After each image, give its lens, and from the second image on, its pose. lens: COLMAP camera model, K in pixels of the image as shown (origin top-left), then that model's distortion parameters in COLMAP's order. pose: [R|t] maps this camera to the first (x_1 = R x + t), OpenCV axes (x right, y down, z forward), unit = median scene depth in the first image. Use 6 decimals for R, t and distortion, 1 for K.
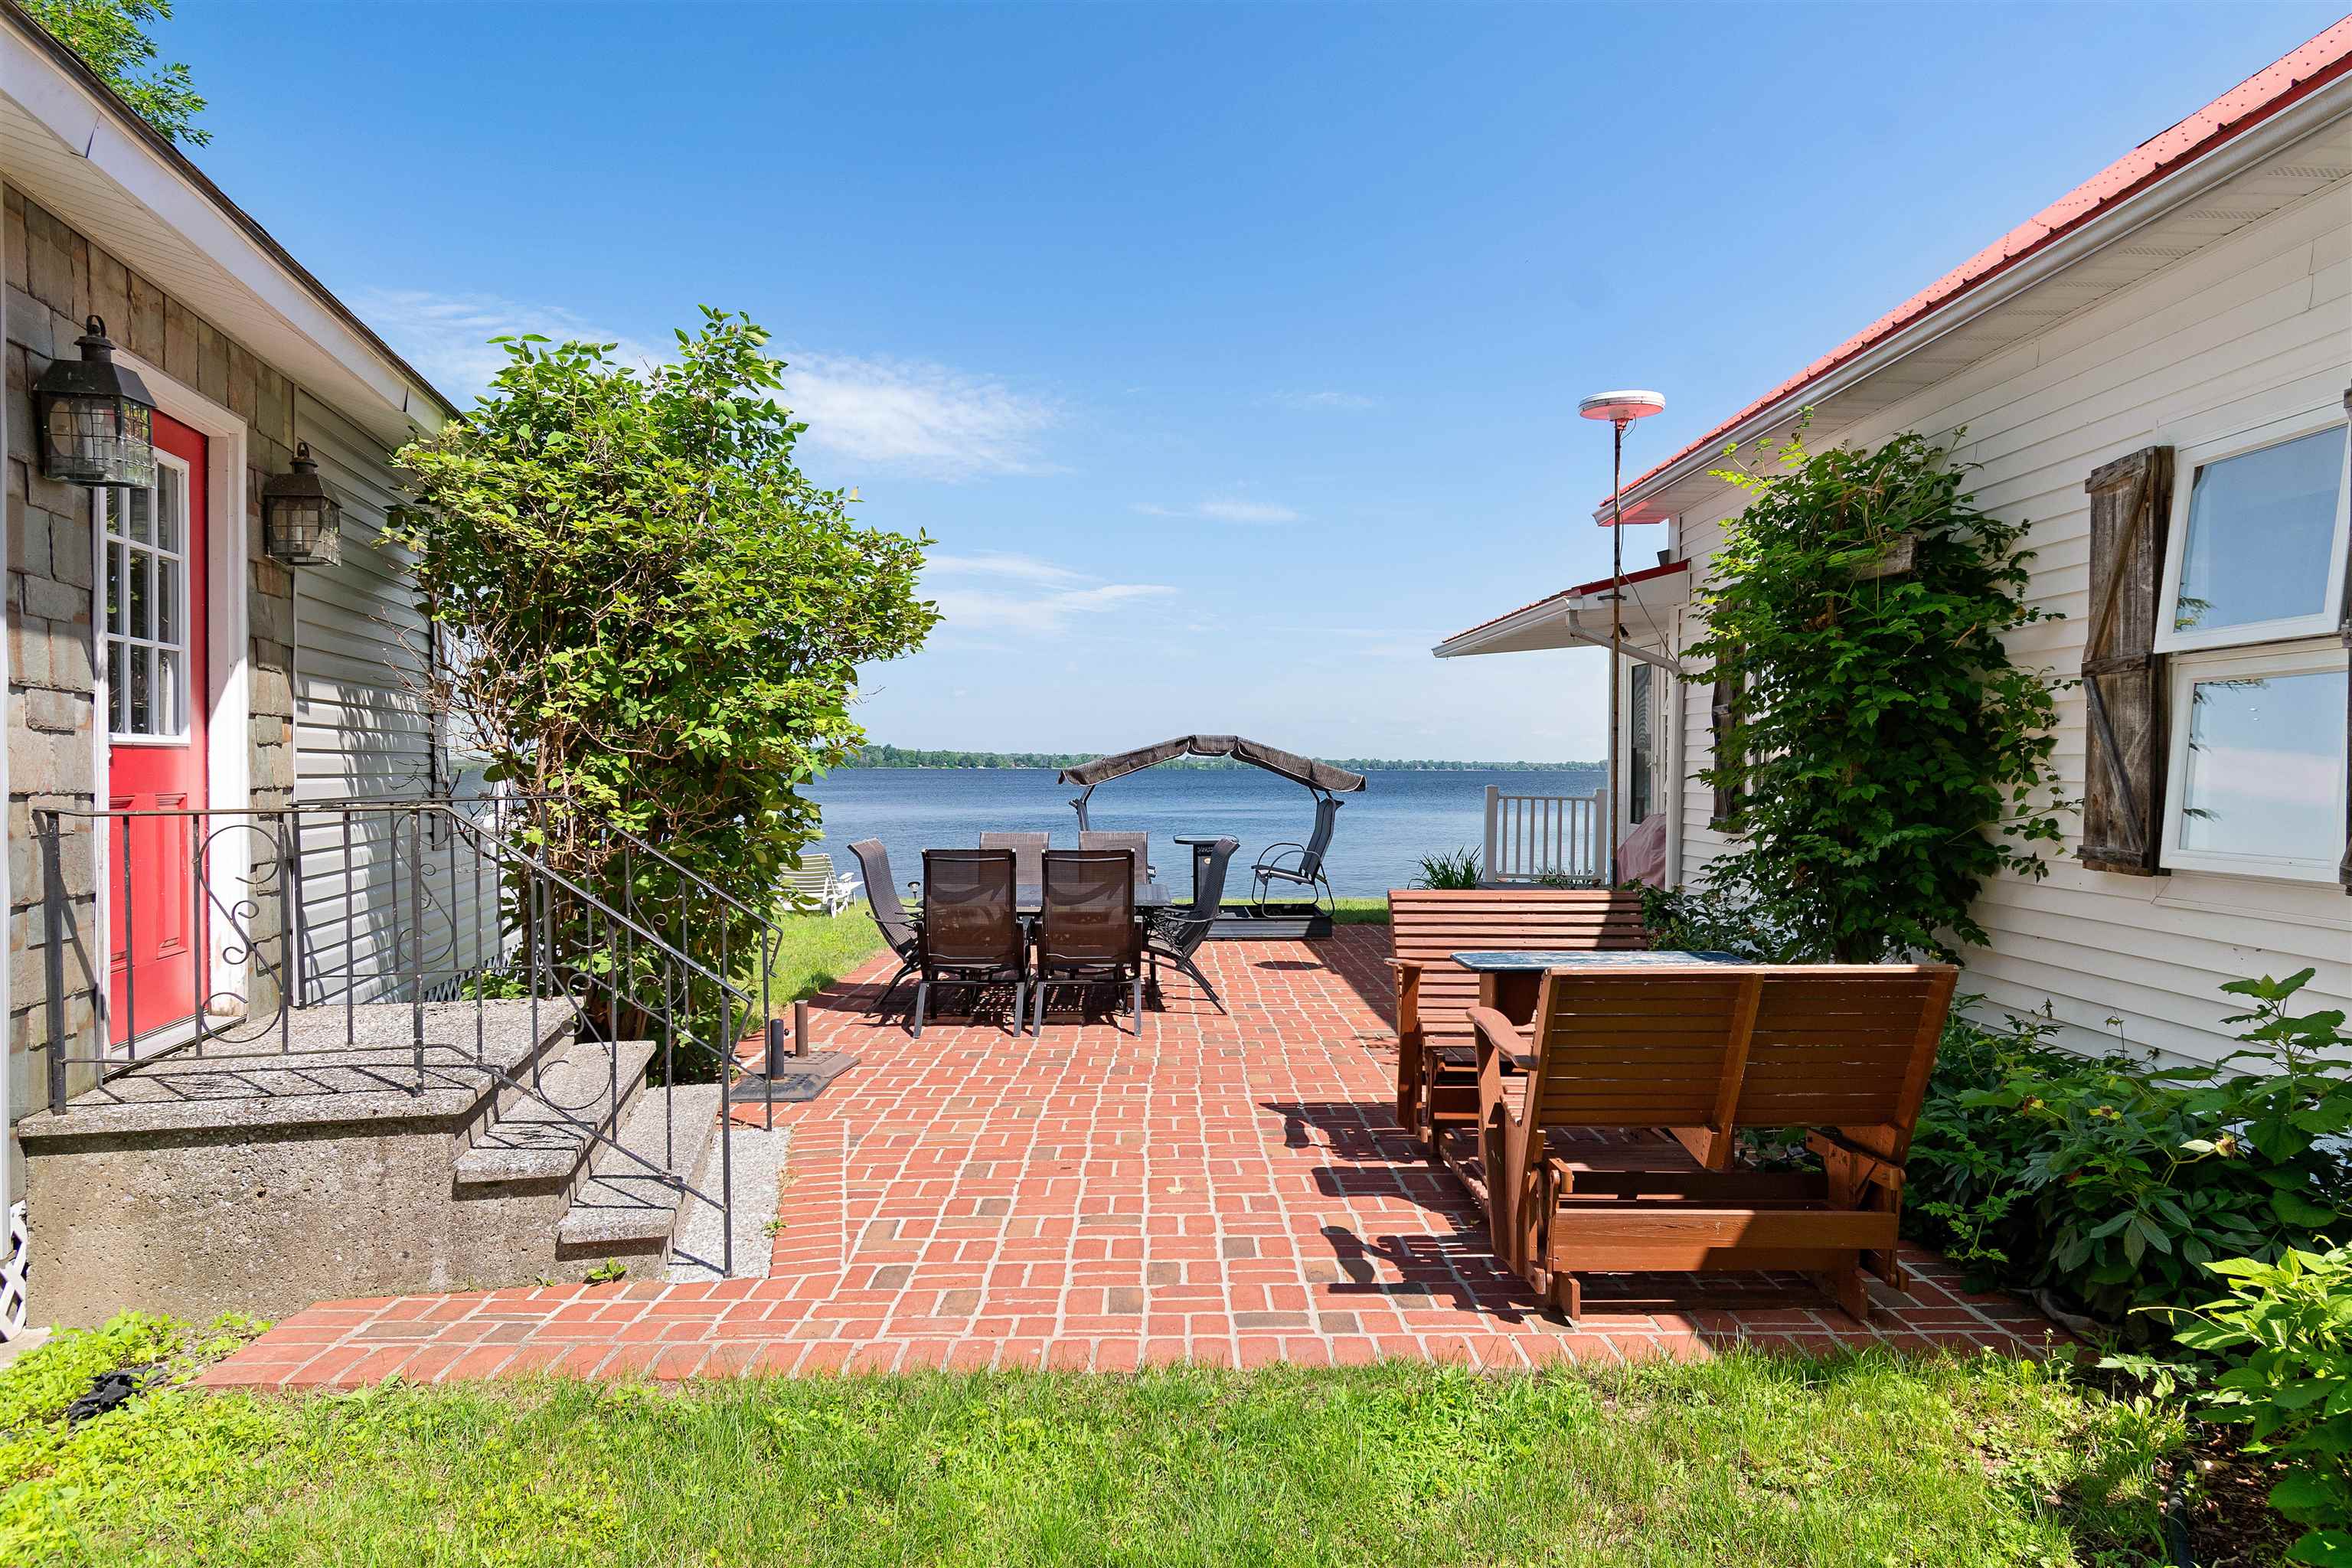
lens RADIAL K [[1446.8, 0, 1118.2], [0, 1446.8, 781.7], [0, 0, 1]] dist [0.006286, -0.002858]
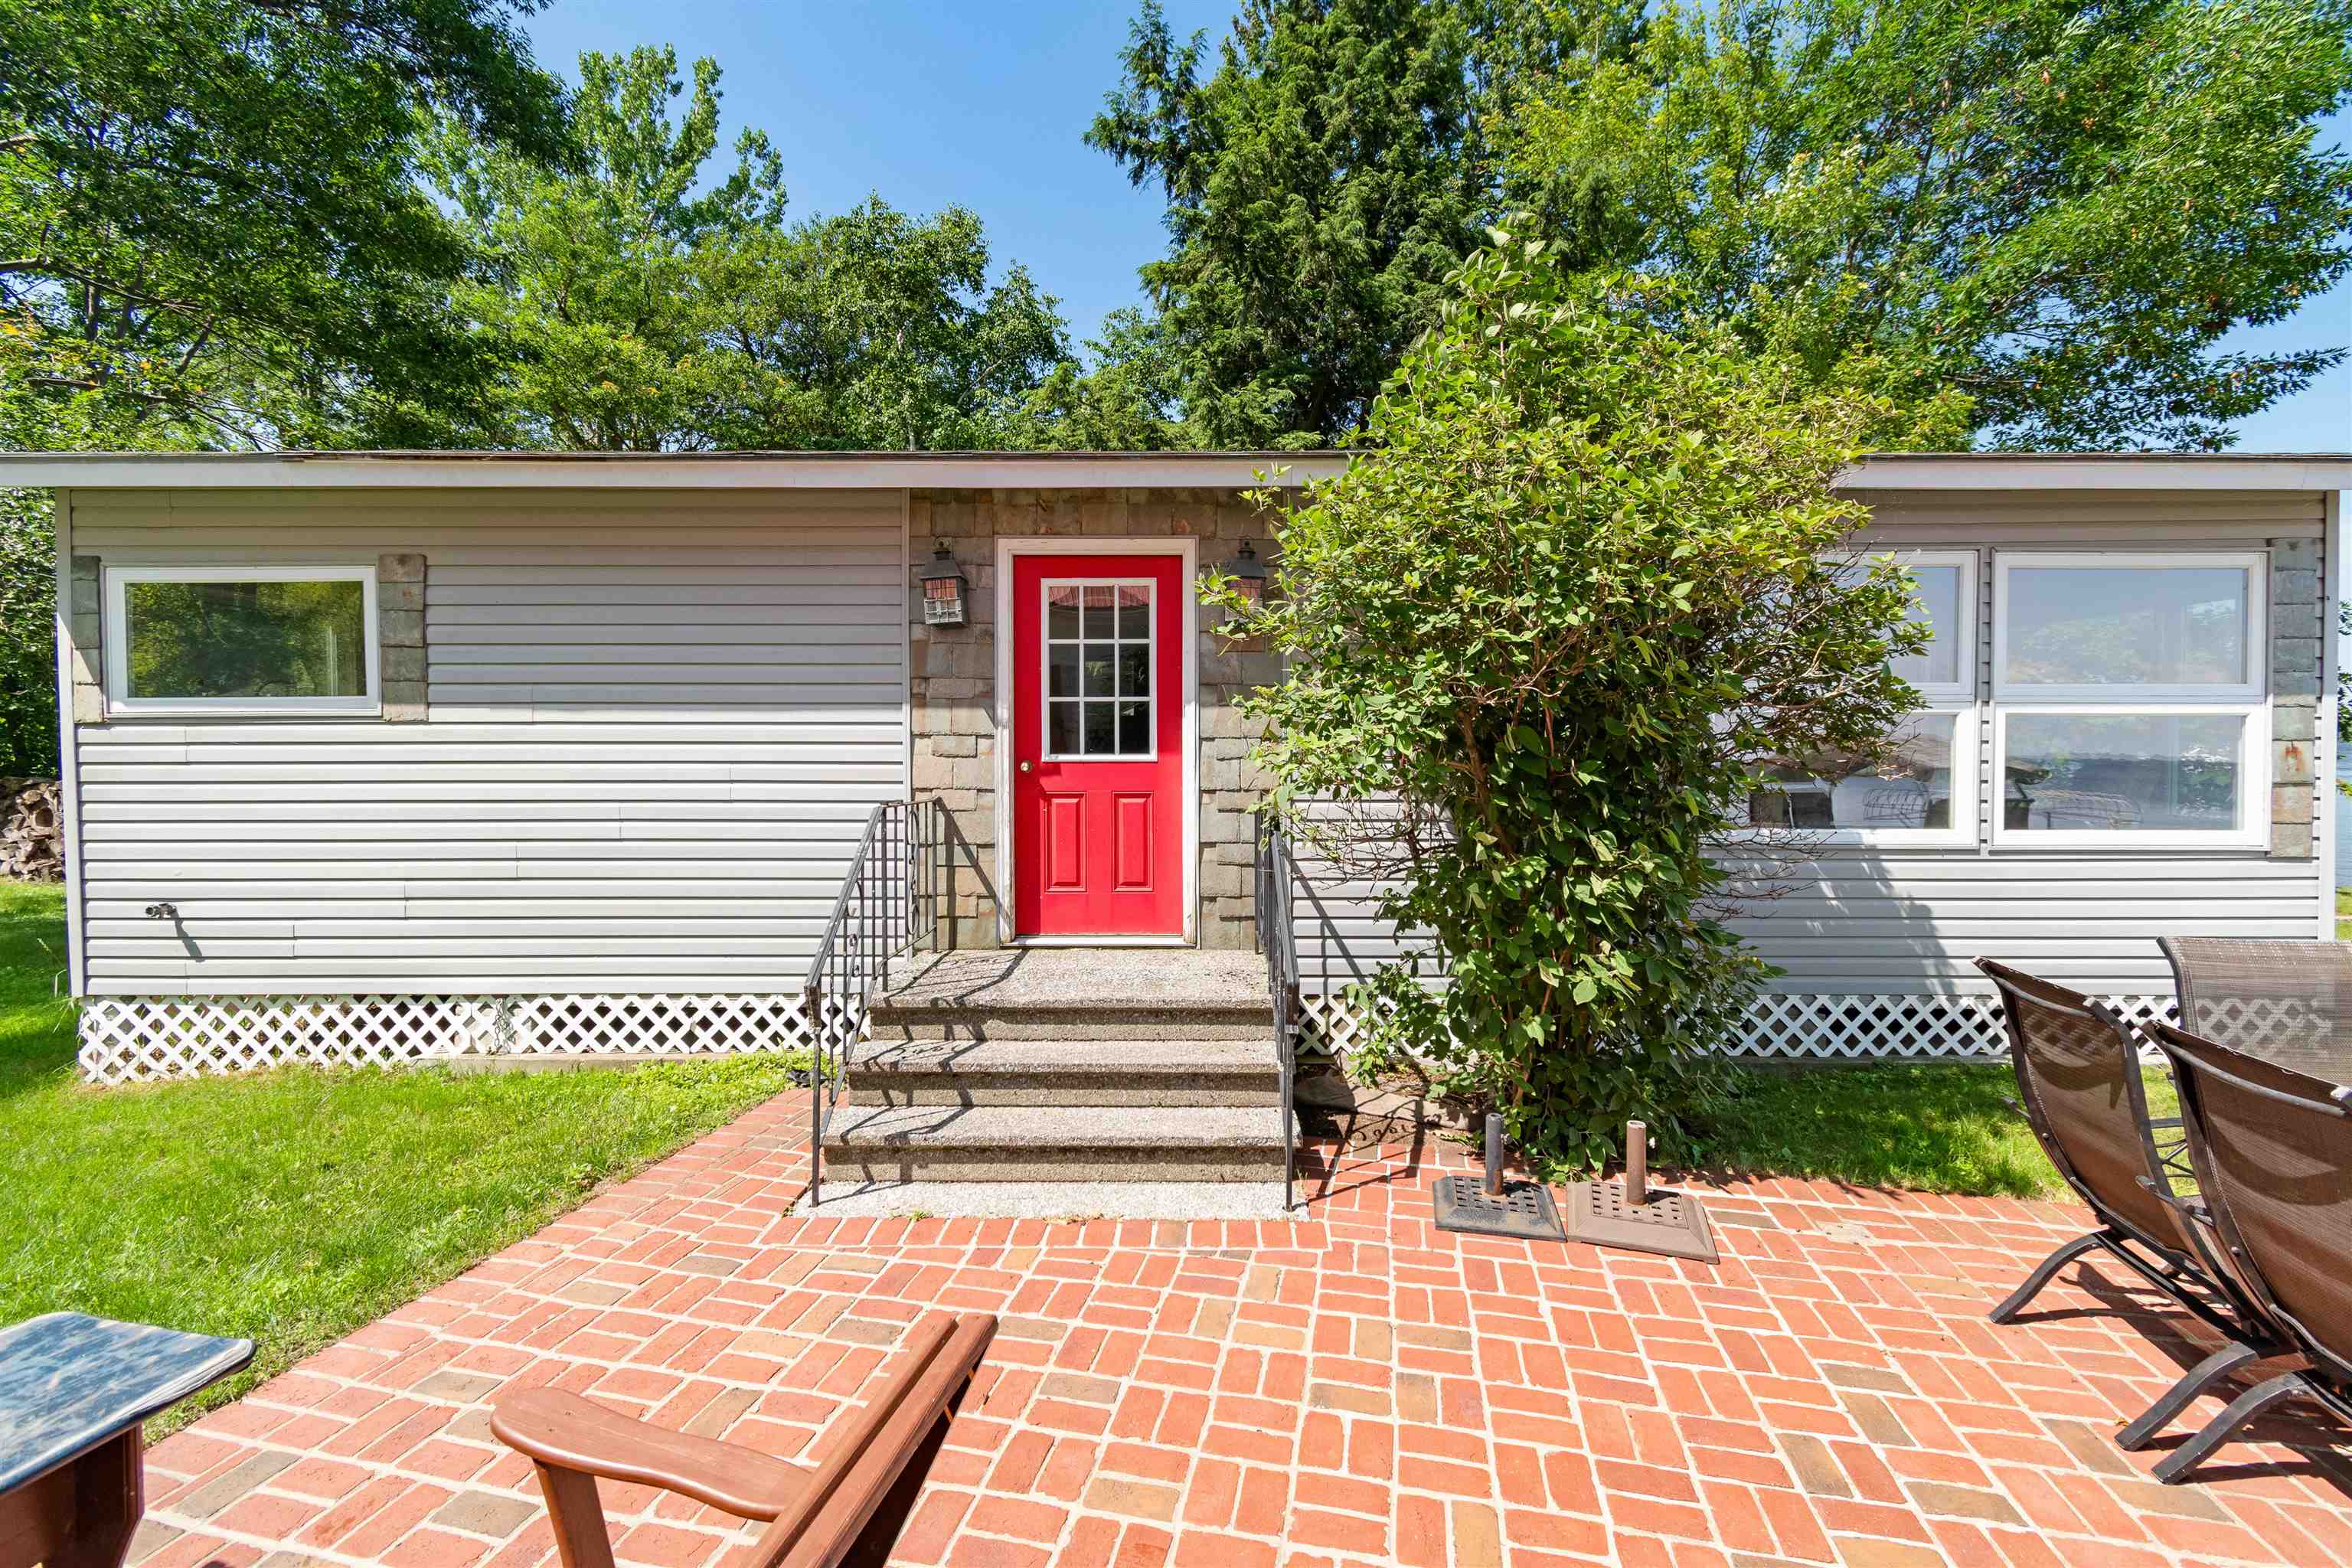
lens RADIAL K [[1010.8, 0, 1177.5], [0, 1010.8, 774.1], [0, 0, 1]] dist [0.001092, 0.000054]
pose [[-0.192811, 0.025655, -0.980900, 0.392951], [-0.008852, 0.999572, 0.027883, -0.038322], [0.981196, 0.014059, -0.192501, 1.146206]]
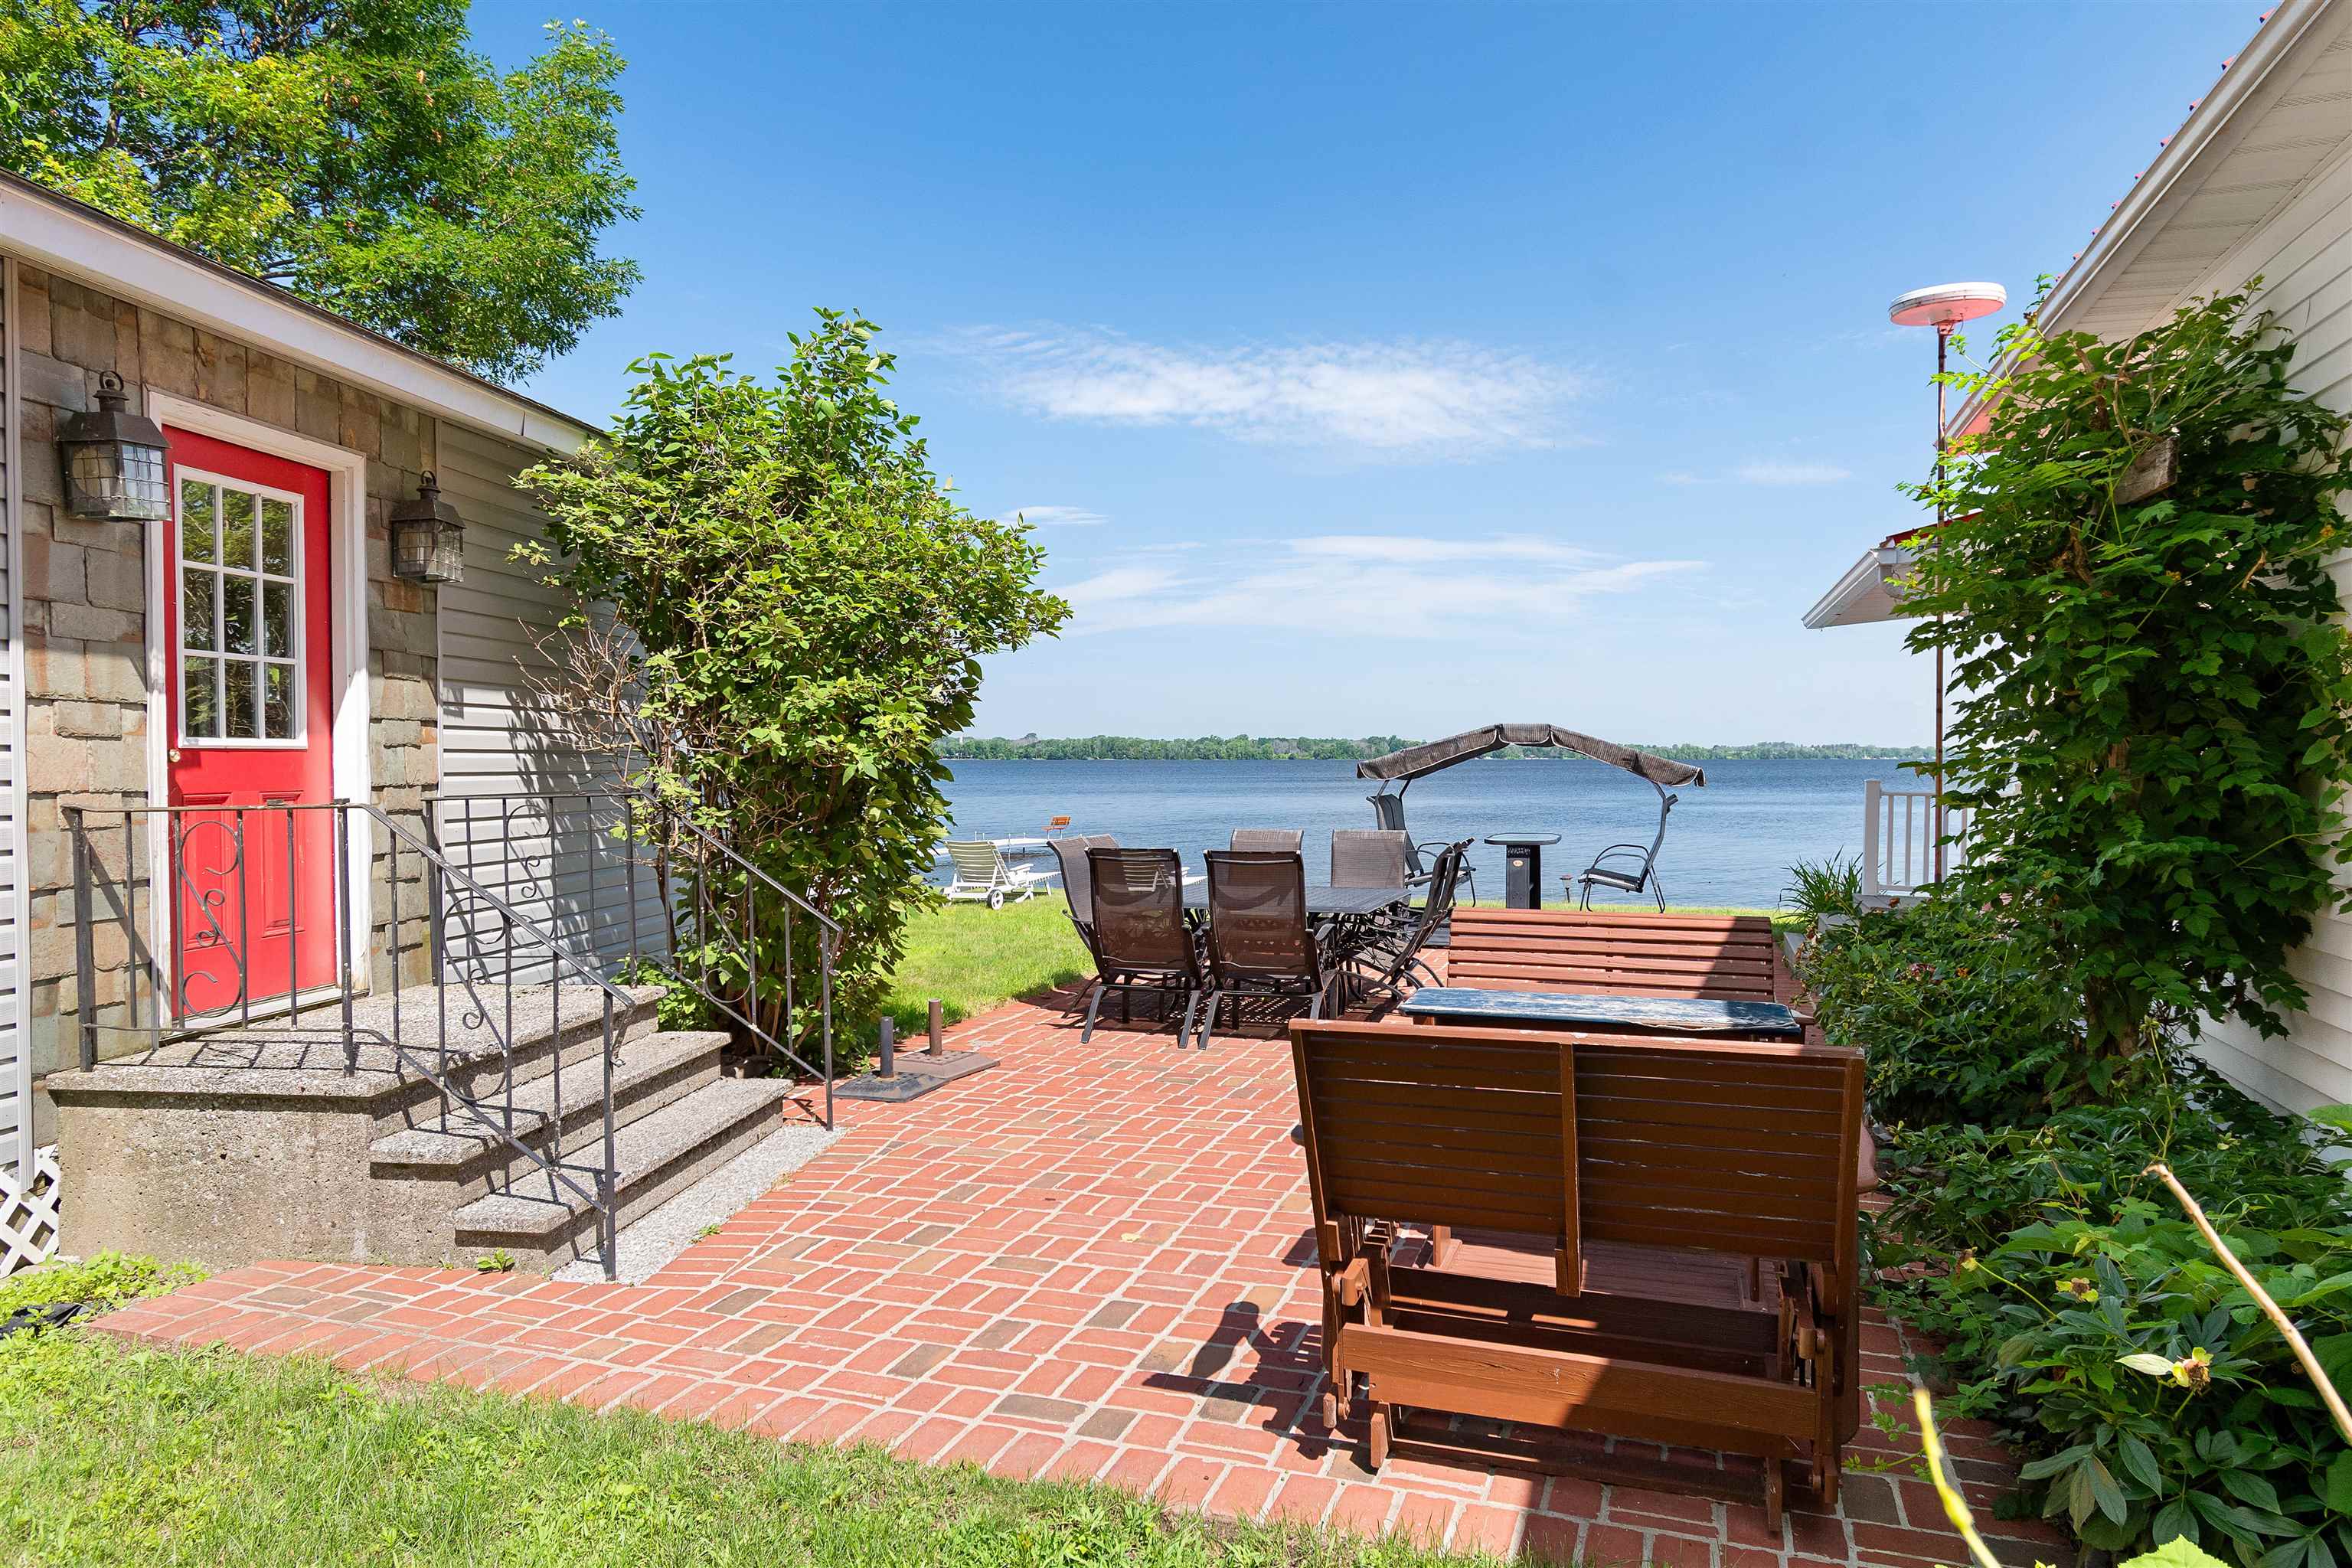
lens RADIAL K [[1446.8, 0, 1115.5], [0, 1446.8, 782.2], [0, 0, 1]] dist [0.006286, -0.002858]
pose [[0.939432, 0.000177, -0.342736, 0.310680], [0.001987, 0.999980, 0.005963, -0.003477], [0.342731, -0.006283, 0.939413, 0.147630]]
